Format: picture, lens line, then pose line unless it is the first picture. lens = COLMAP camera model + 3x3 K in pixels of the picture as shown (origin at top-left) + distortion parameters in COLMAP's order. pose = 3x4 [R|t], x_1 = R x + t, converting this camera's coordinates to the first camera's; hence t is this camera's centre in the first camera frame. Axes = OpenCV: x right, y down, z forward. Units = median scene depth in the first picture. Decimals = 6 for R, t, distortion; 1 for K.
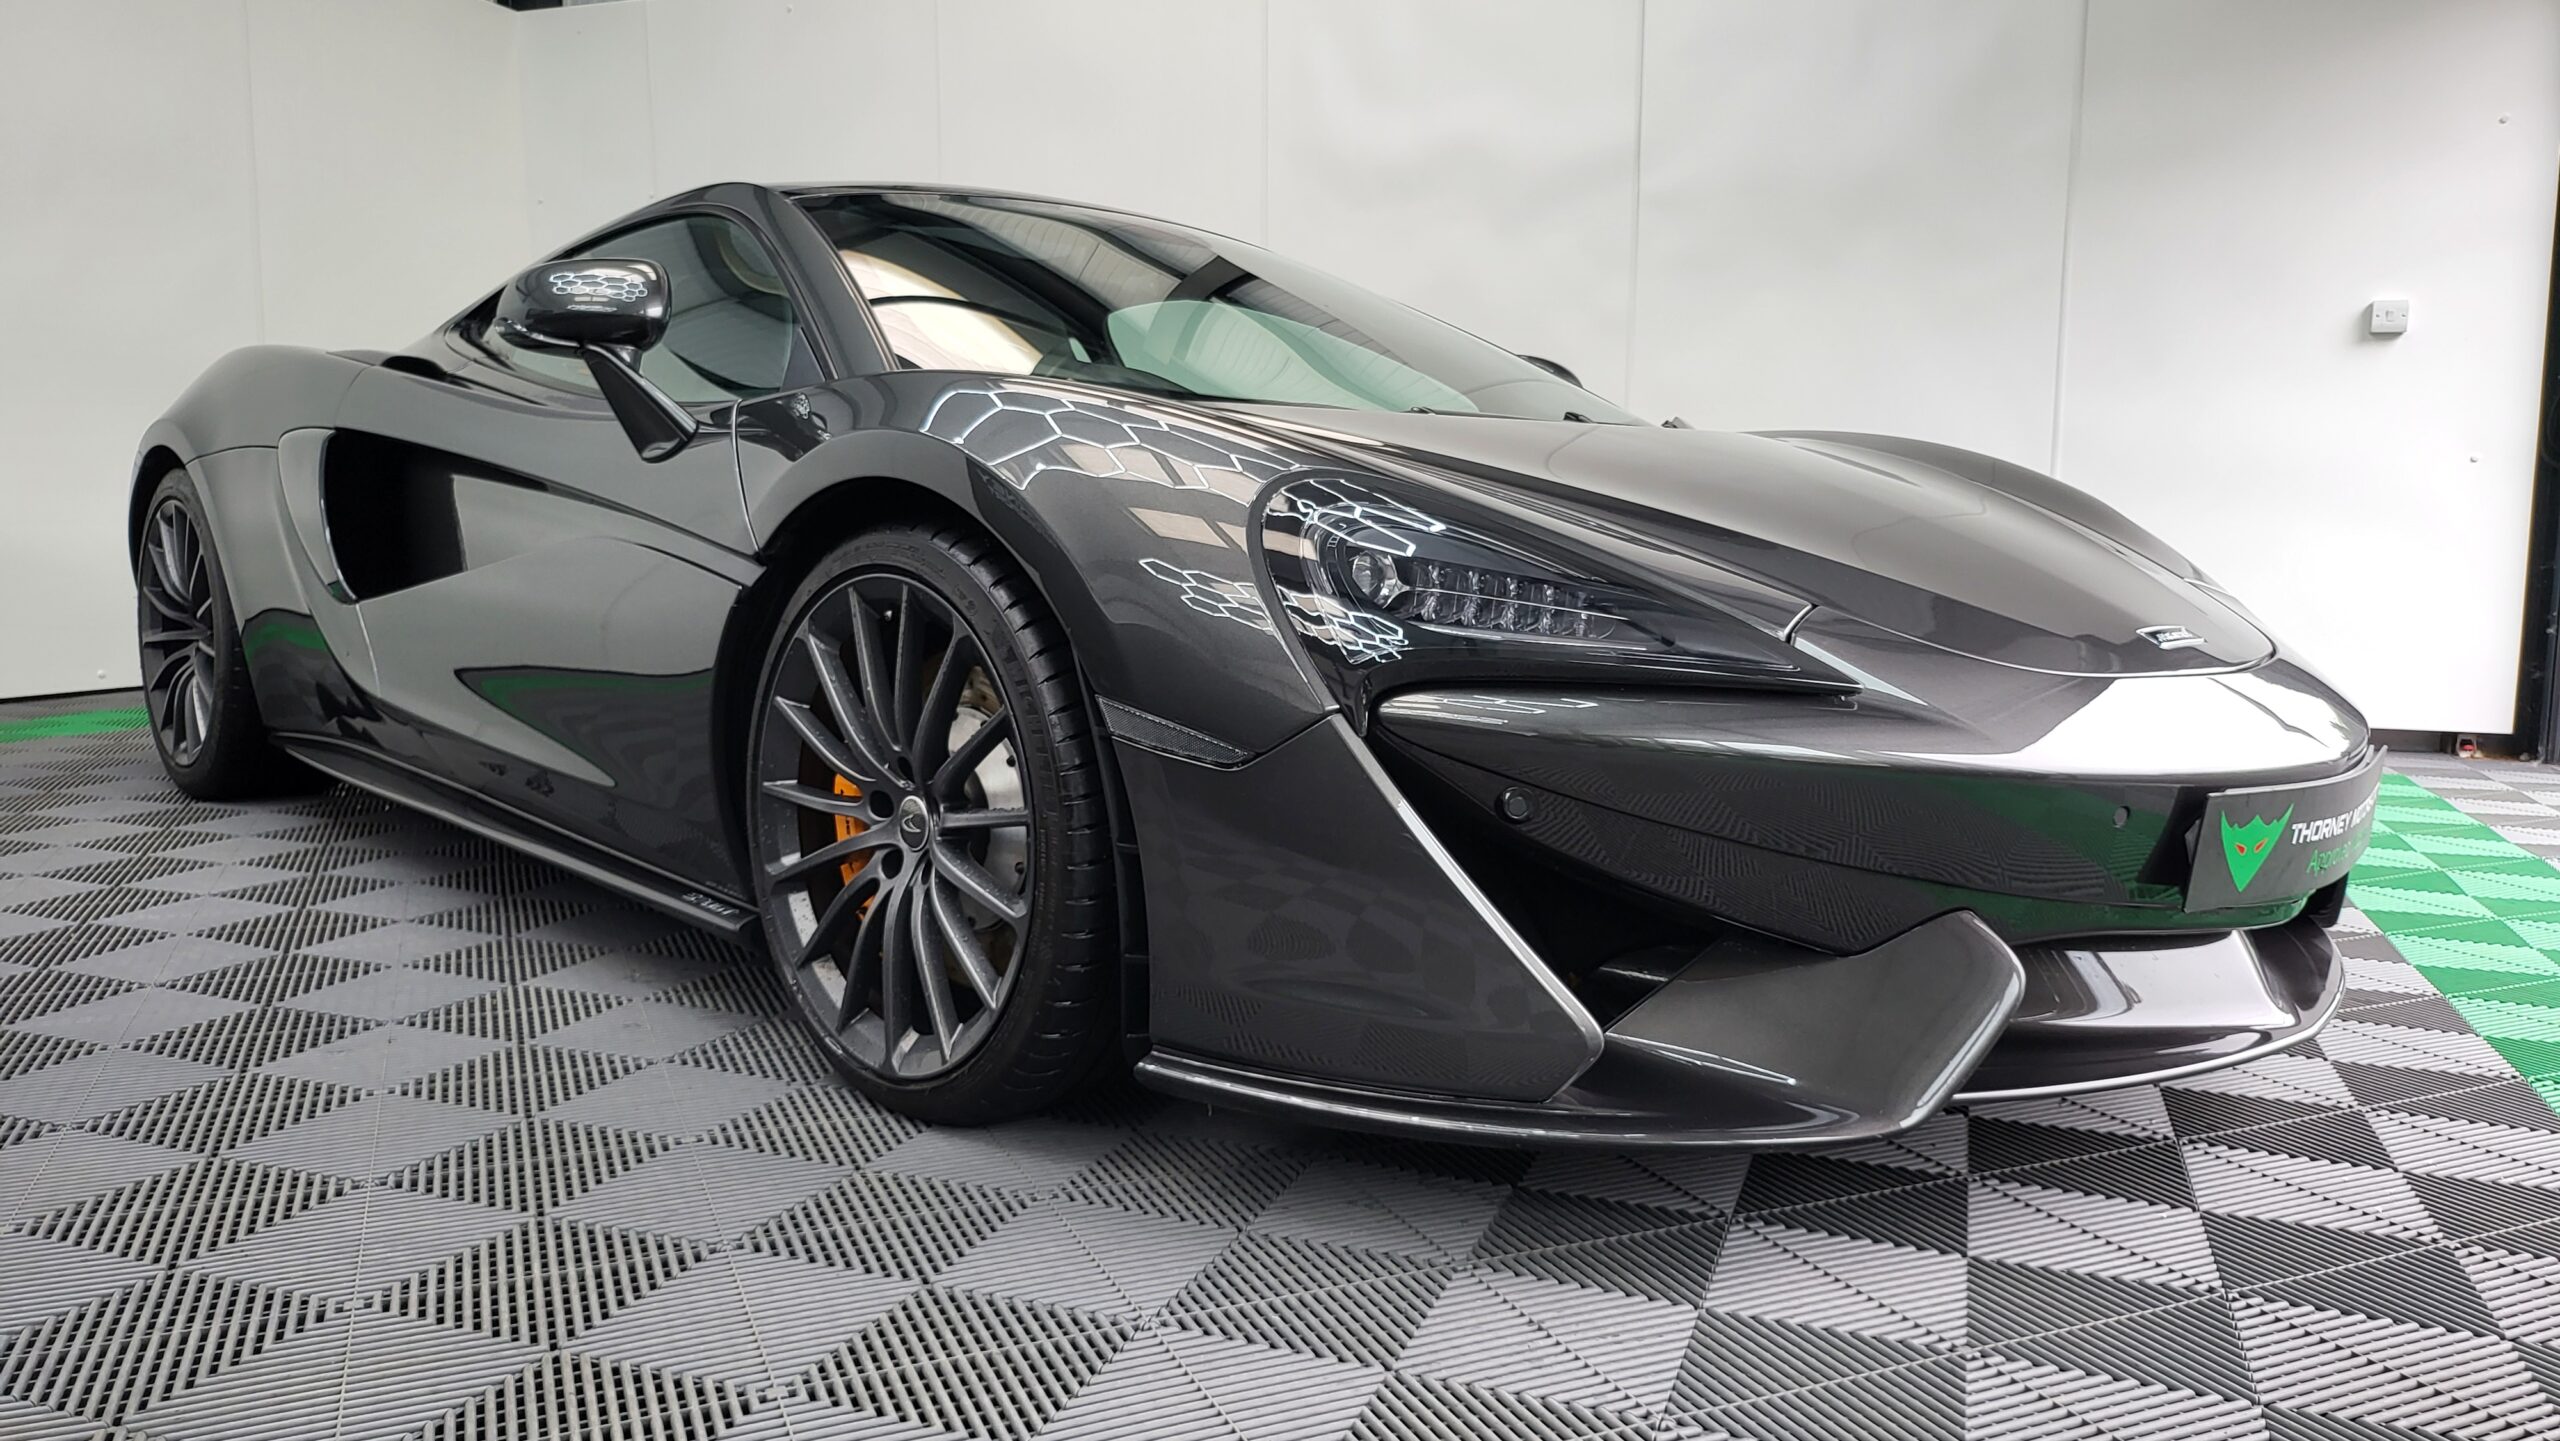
lens RADIAL K [[1835.7, 0, 1277.0], [0, 1835.7, 720.1], [0, 0, 1]] dist [0.036422, -0.028134]
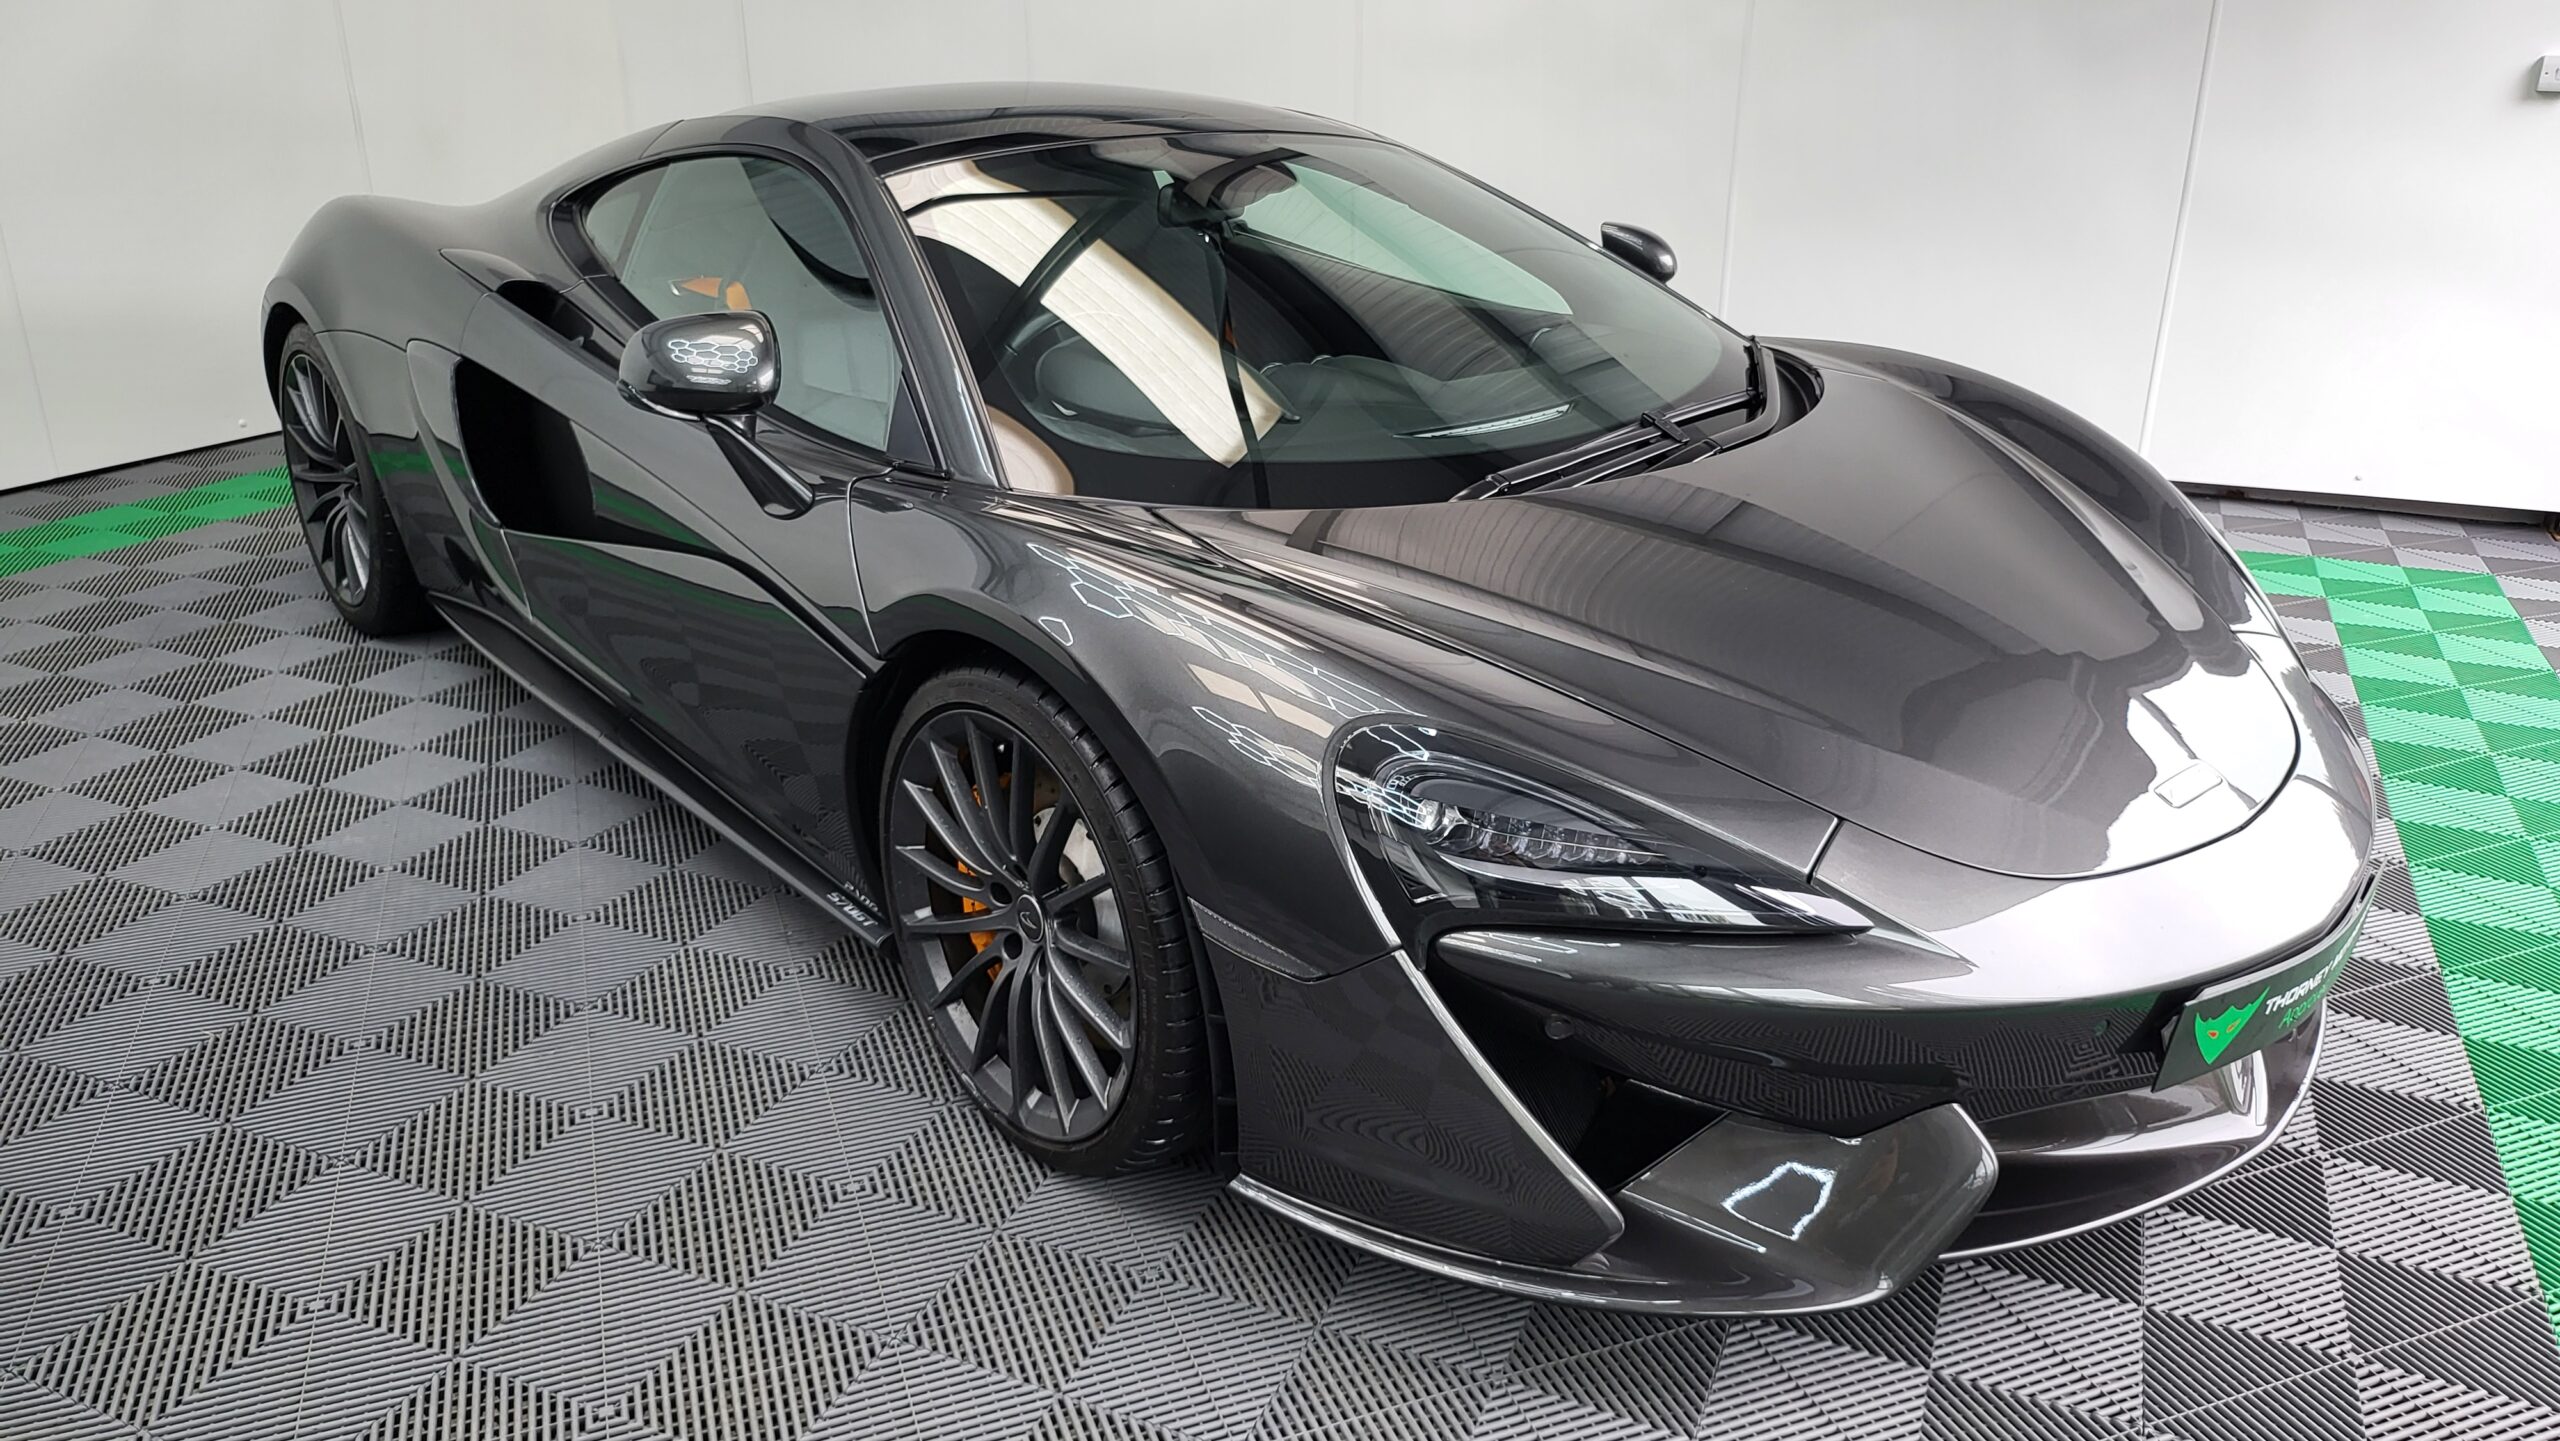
lens RADIAL K [[1835.7, 0, 1288.0], [0, 1835.7, 715.8], [0, 0, 1]] dist [0.036422, -0.028134]
pose [[0.998762, 0.009281, -0.048880, 0.013437], [0.002825, 0.970284, 0.241954, -0.324004], [0.049673, -0.241793, 0.969056, -0.052876]]
